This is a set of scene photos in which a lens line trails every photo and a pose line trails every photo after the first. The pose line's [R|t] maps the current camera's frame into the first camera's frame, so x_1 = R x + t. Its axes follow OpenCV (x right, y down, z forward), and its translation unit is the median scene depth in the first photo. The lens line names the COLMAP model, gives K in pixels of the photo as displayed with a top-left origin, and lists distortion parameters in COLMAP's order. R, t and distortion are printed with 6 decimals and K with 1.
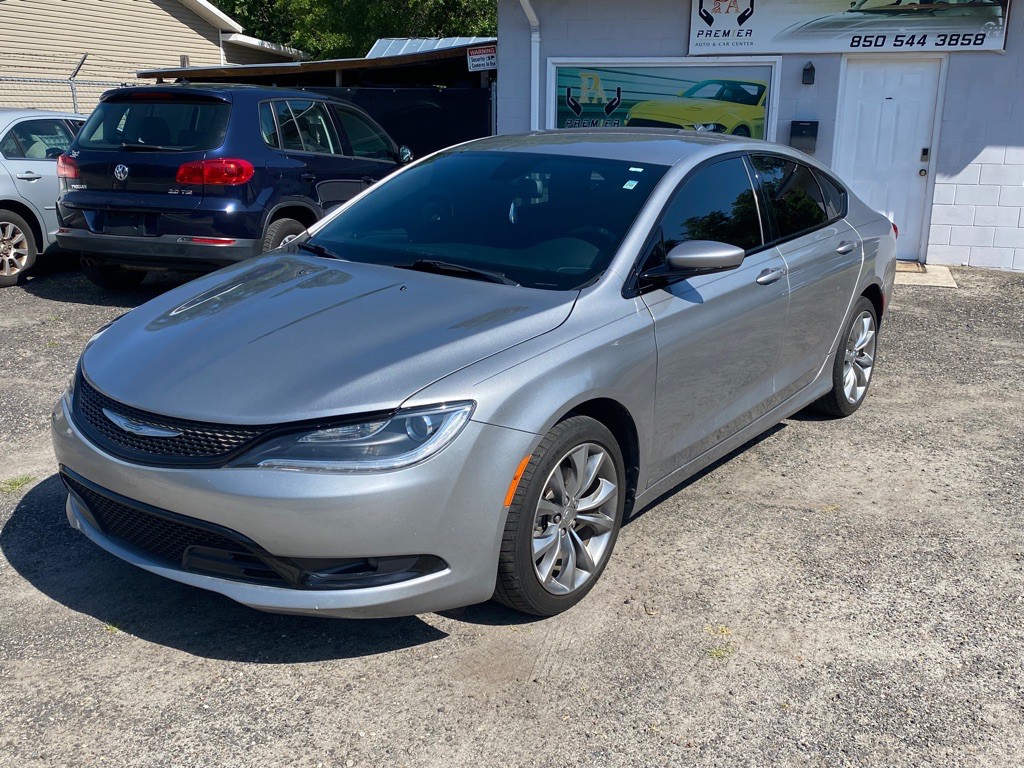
lens RADIAL K [[1005.6, 0, 516.0], [0, 1005.6, 393.9], [0, 0, 1]] dist [-0.001335, 0.022649]
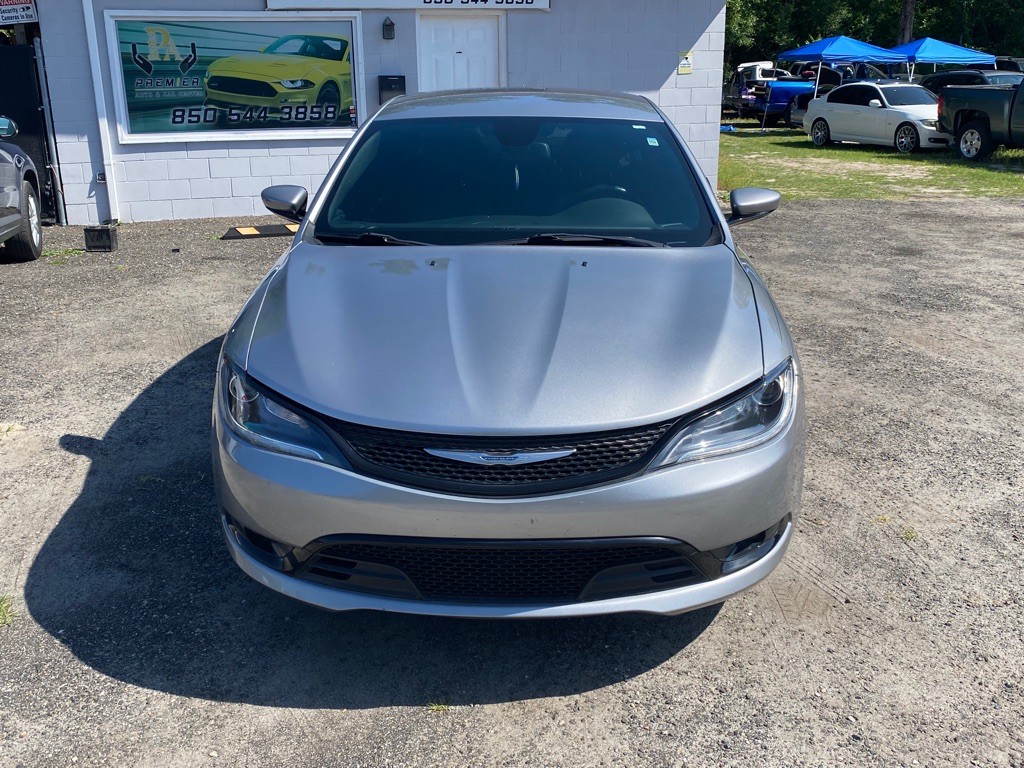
lens RADIAL K [[1005.2, 0, 515.0], [0, 1005.2, 372.8], [0, 0, 1]] dist [0.021876, -0.037170]
pose [[0.818667, -0.184995, 0.543656, -0.231193], [0.171842, 0.982230, 0.075462, -0.028375], [-0.547955, 0.031645, 0.835909, 0.078961]]
